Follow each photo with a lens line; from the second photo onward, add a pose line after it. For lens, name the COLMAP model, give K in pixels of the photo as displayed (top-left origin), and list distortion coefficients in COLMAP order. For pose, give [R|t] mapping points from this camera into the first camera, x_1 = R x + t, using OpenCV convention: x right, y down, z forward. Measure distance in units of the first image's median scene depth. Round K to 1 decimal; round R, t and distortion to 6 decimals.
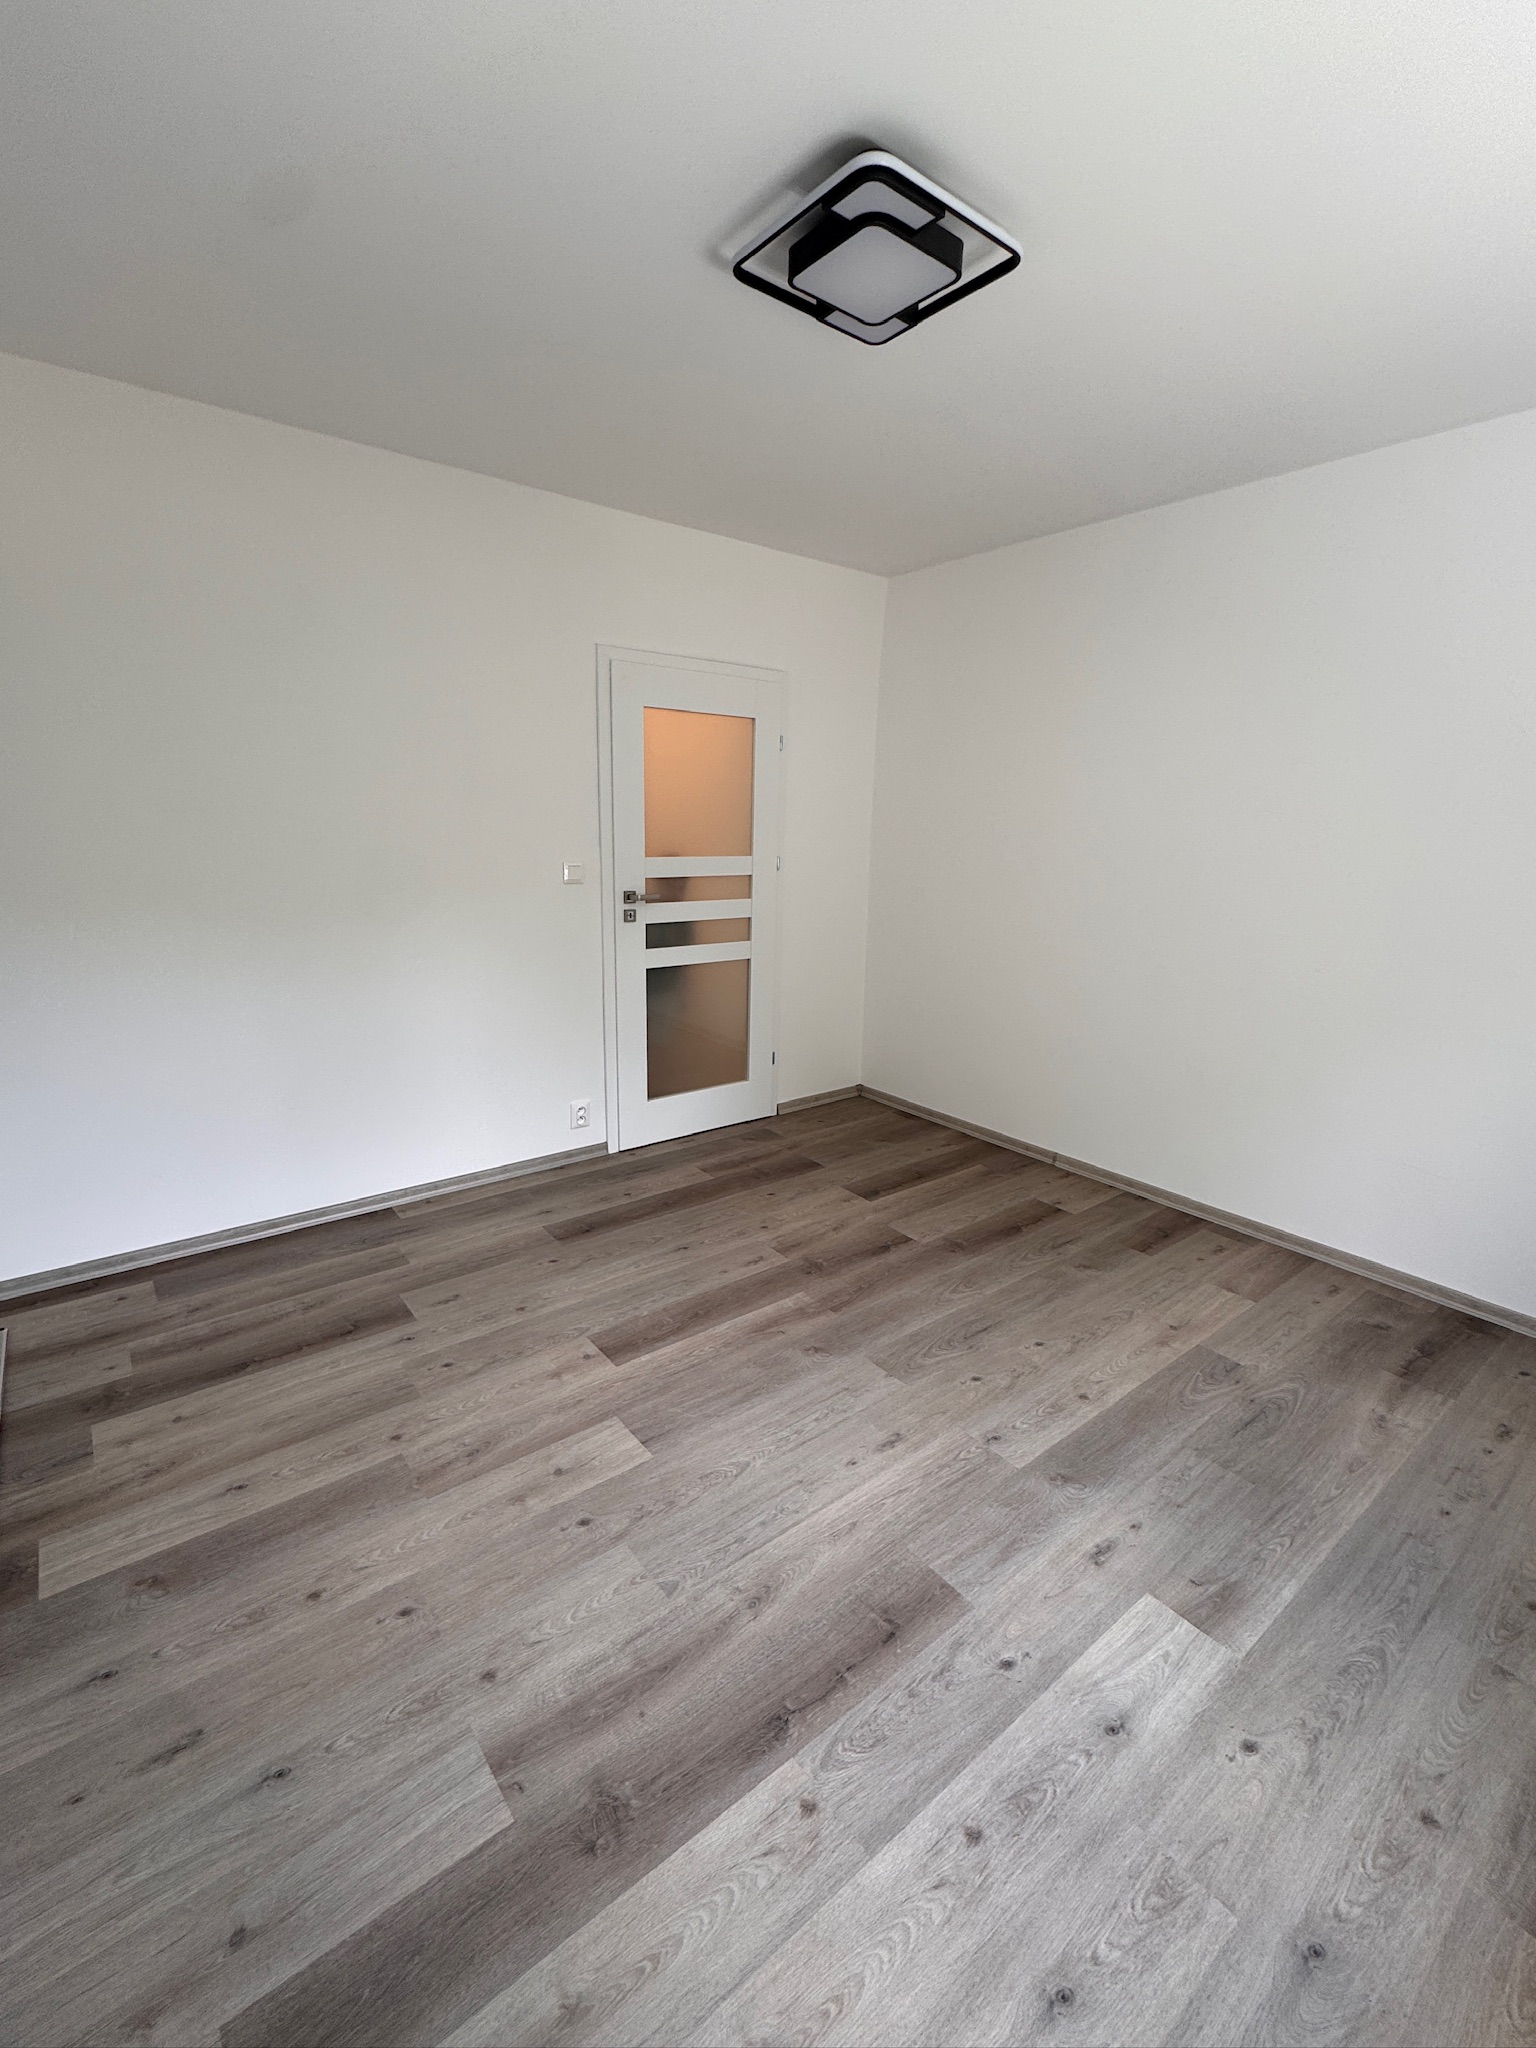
lens RADIAL K [[887.1, 0, 766.2], [0, 887.1, 1023.7], [0, 0, 1]] dist [-0.000221, -0.000073]
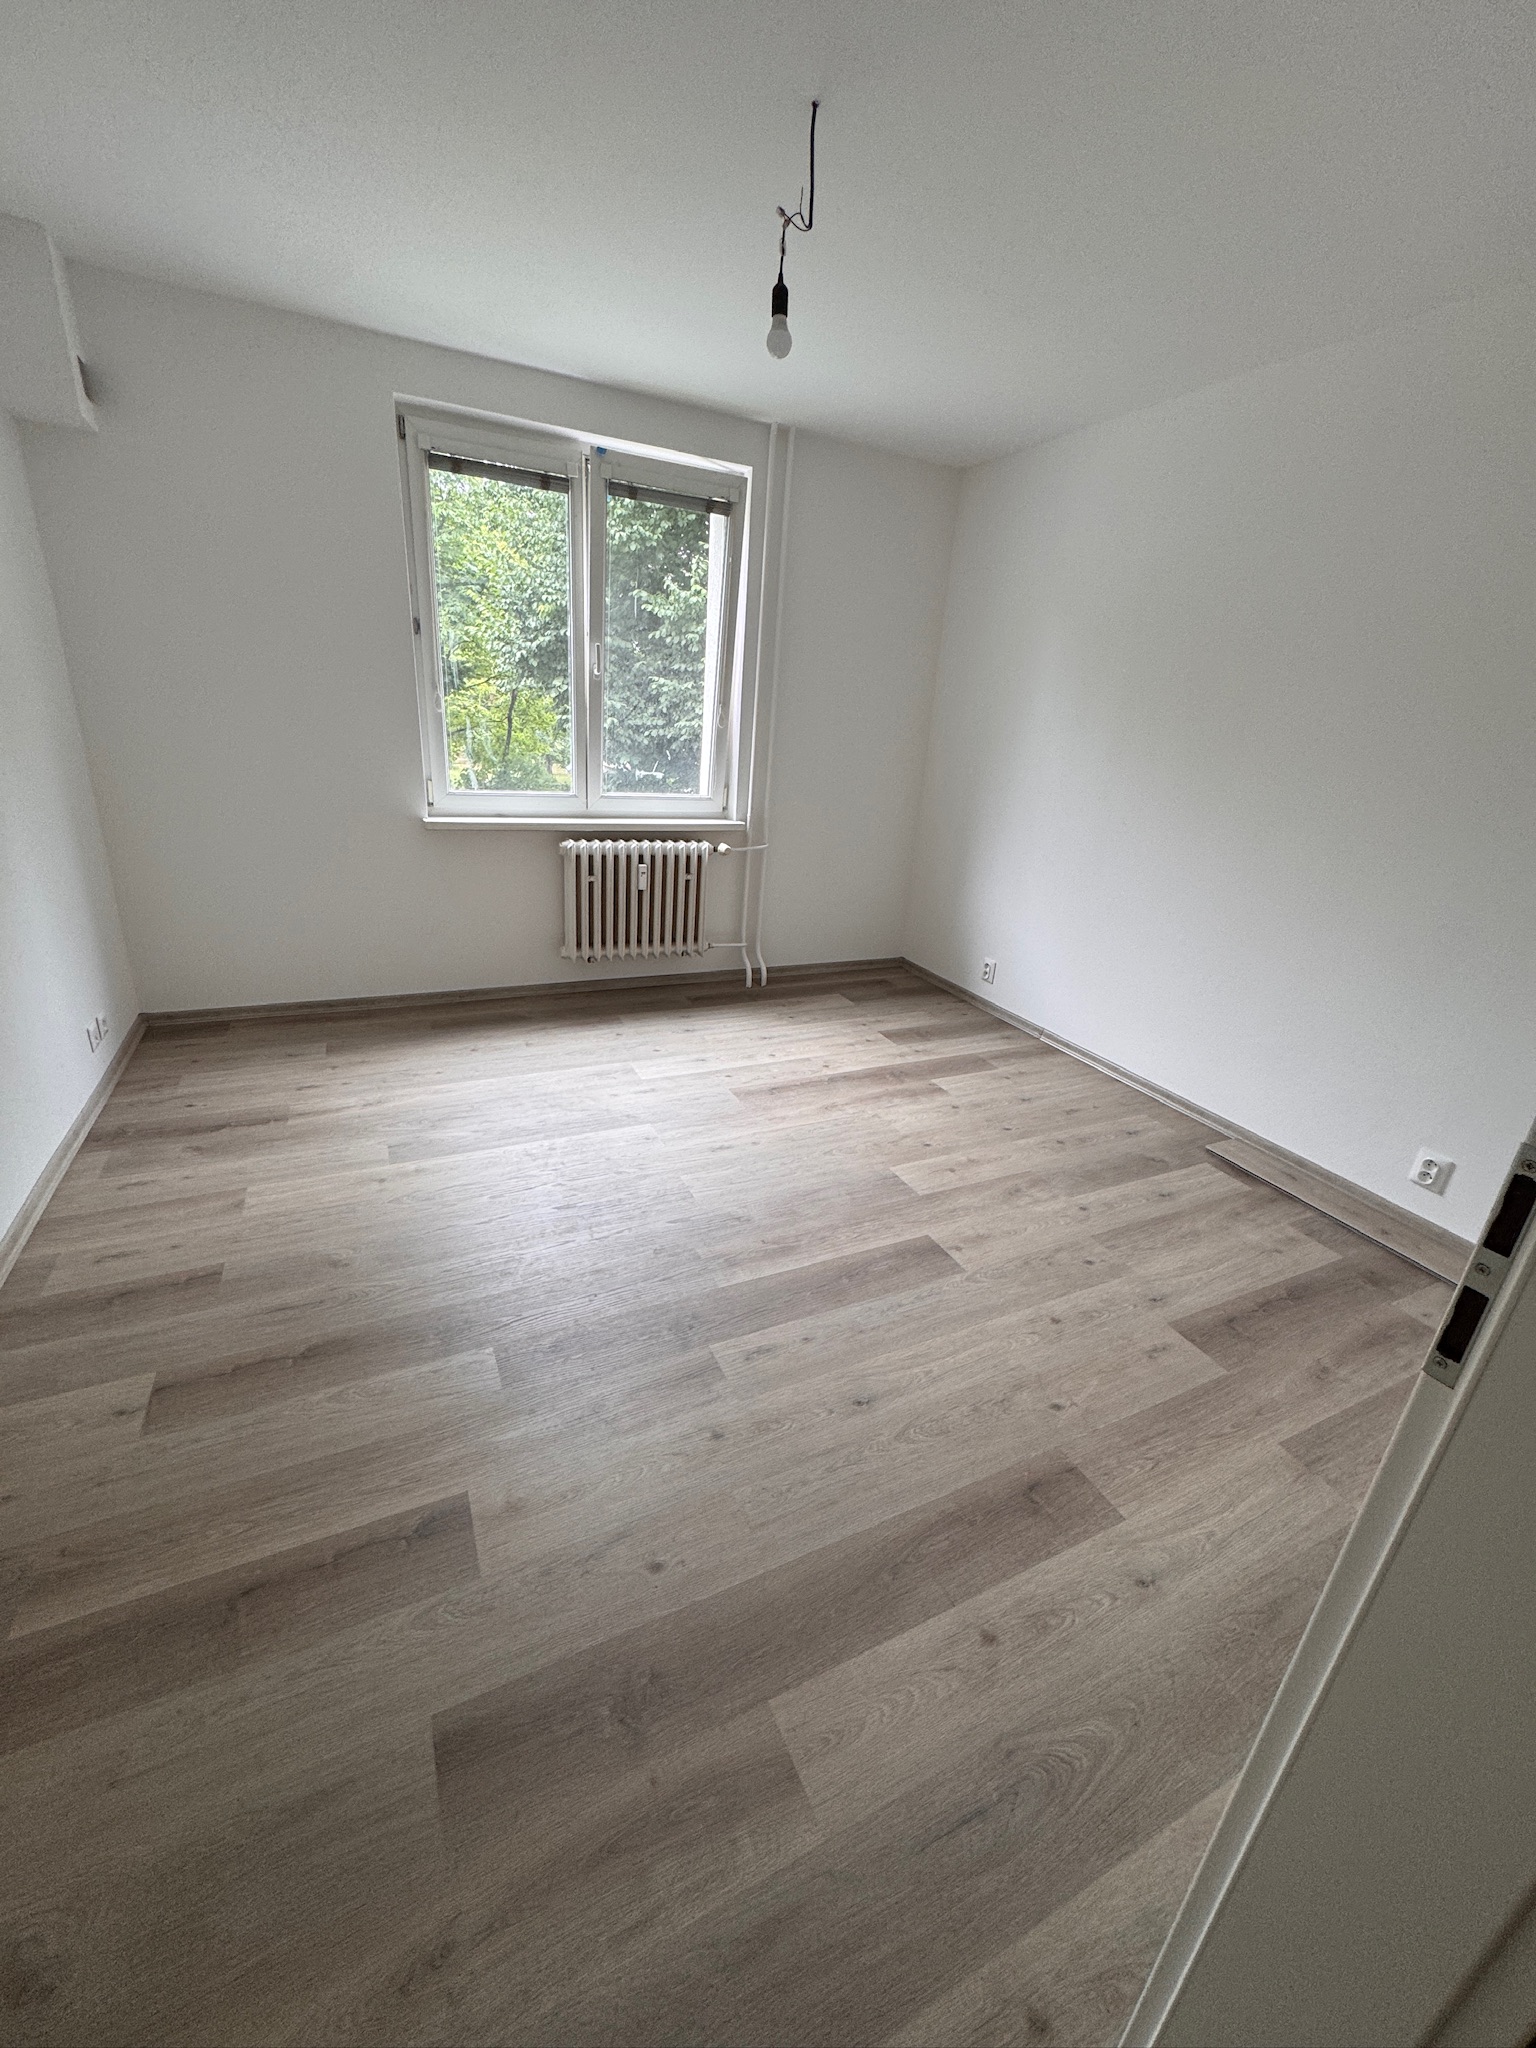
lens RADIAL K [[817.8, 0, 769.9], [0, 817.8, 1021.0], [0, 0, 1]] dist [-0.002103, 0.000068]
pose [[-0.972888, -0.157412, 0.169440, -0.105694], [-0.037259, 0.829739, 0.556907, -0.364037], [-0.228255, 0.535495, -0.813108, 1.653188]]
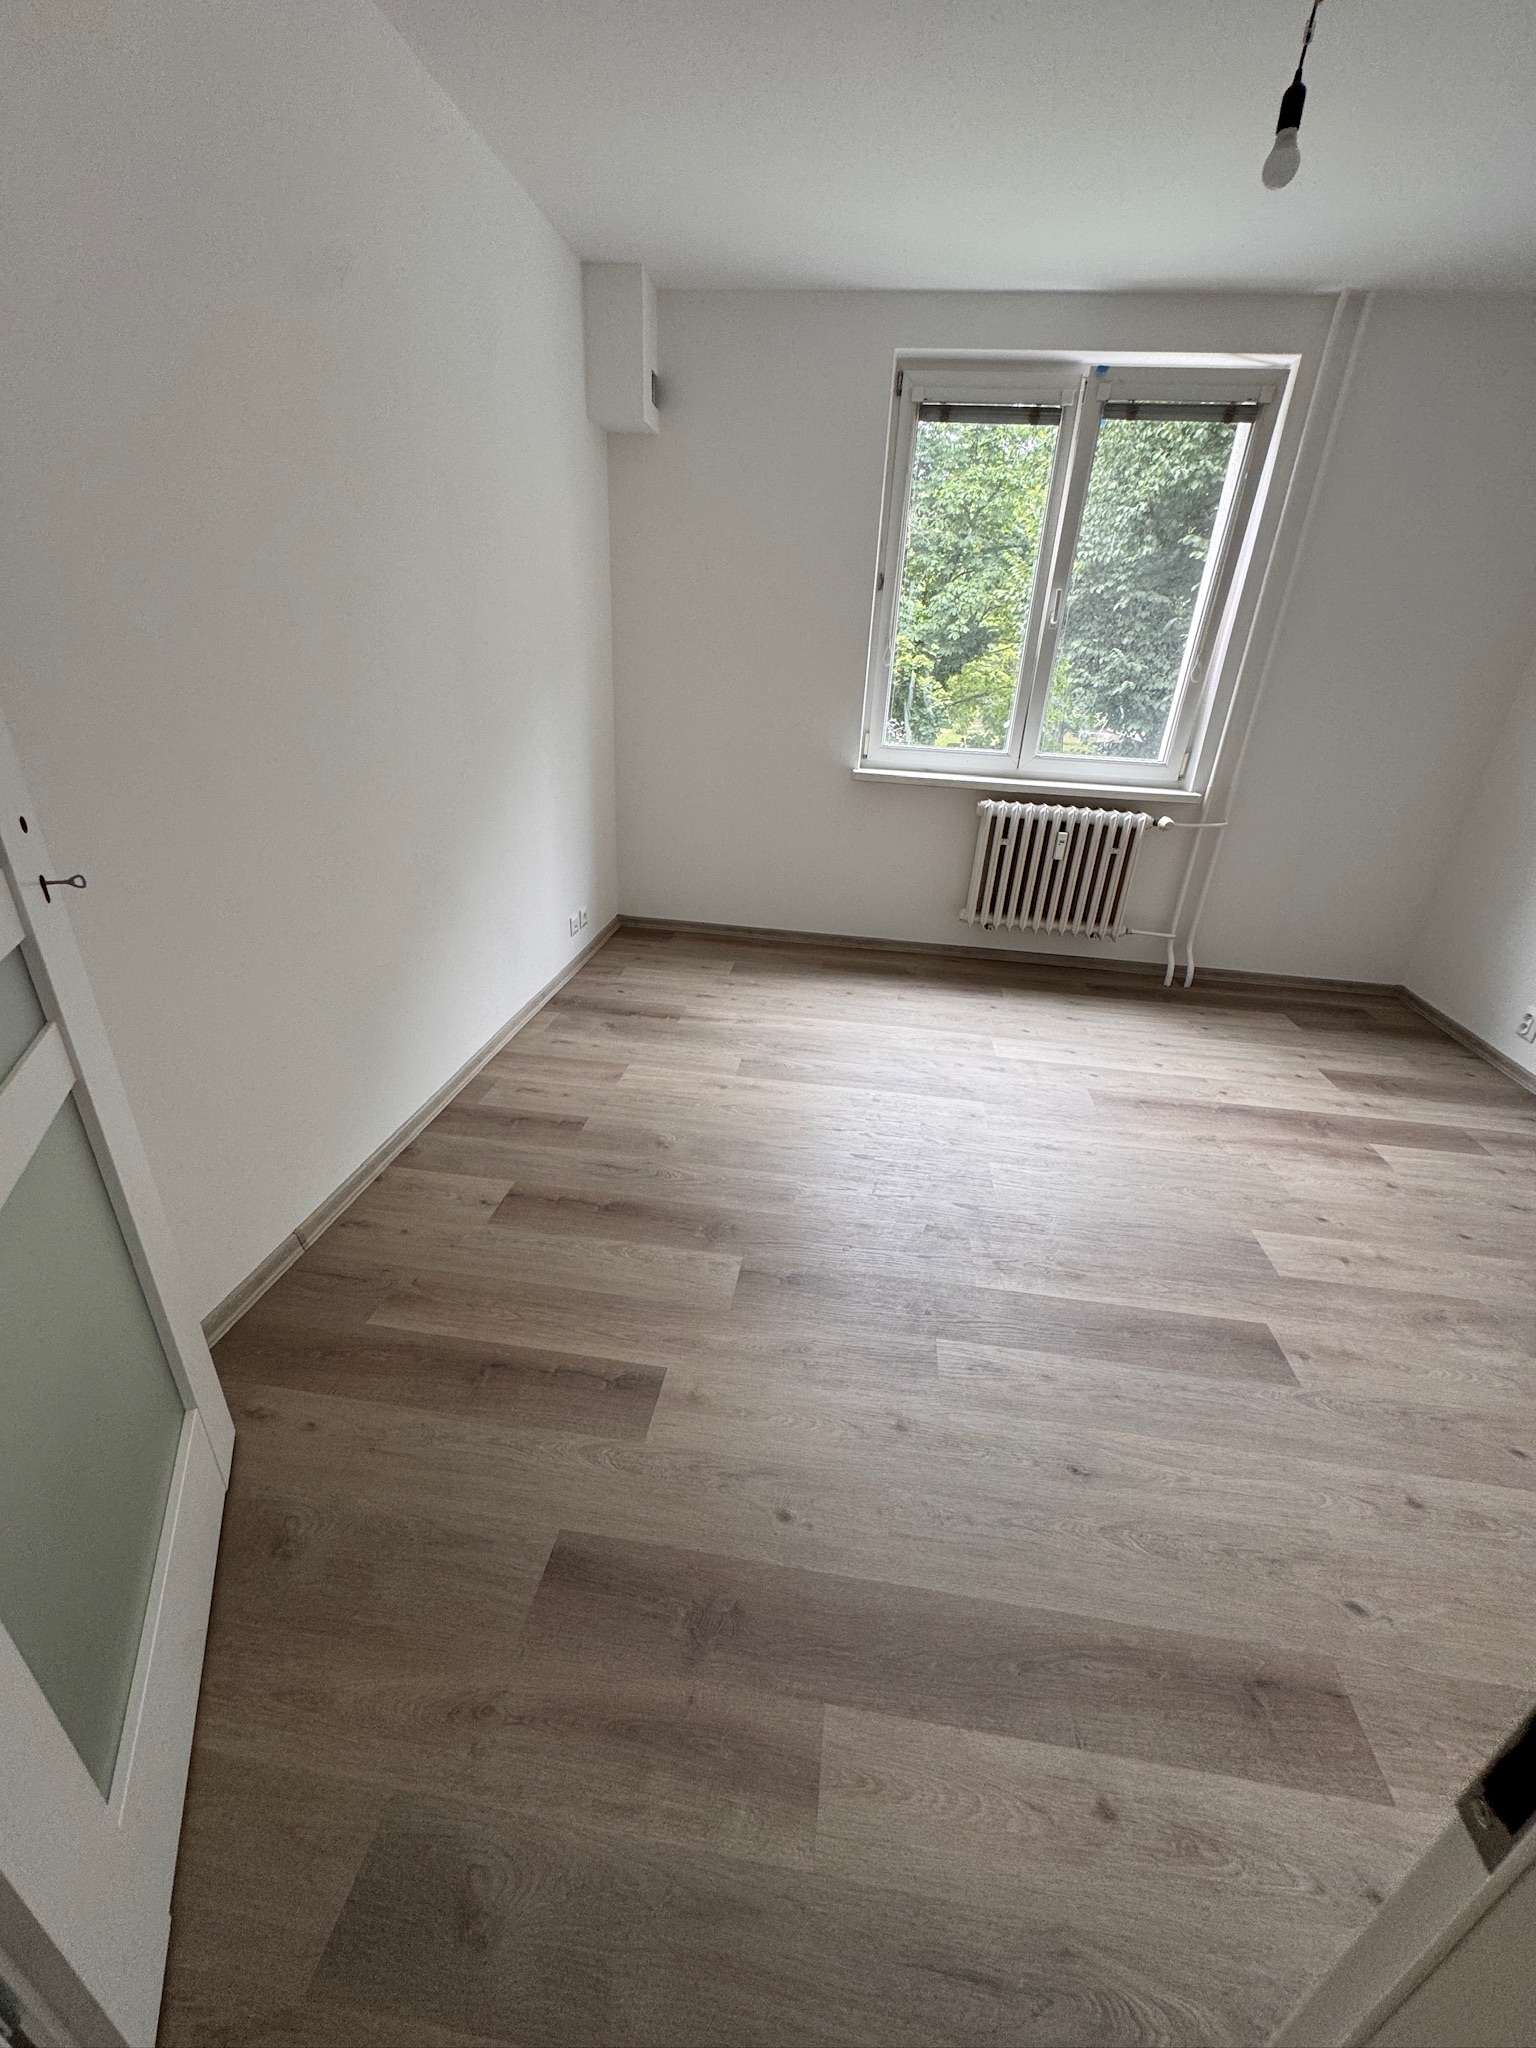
lens RADIAL K [[817.8, 0, 769.9], [0, 817.8, 1021.0], [0, 0, 1]] dist [-0.002103, 0.000068]
pose [[-0.694355, -0.349672, 0.628968, -0.220905], [0.102372, 0.817128, 0.567294, -0.330691], [-0.712314, 0.458292, -0.531580, 1.562709]]
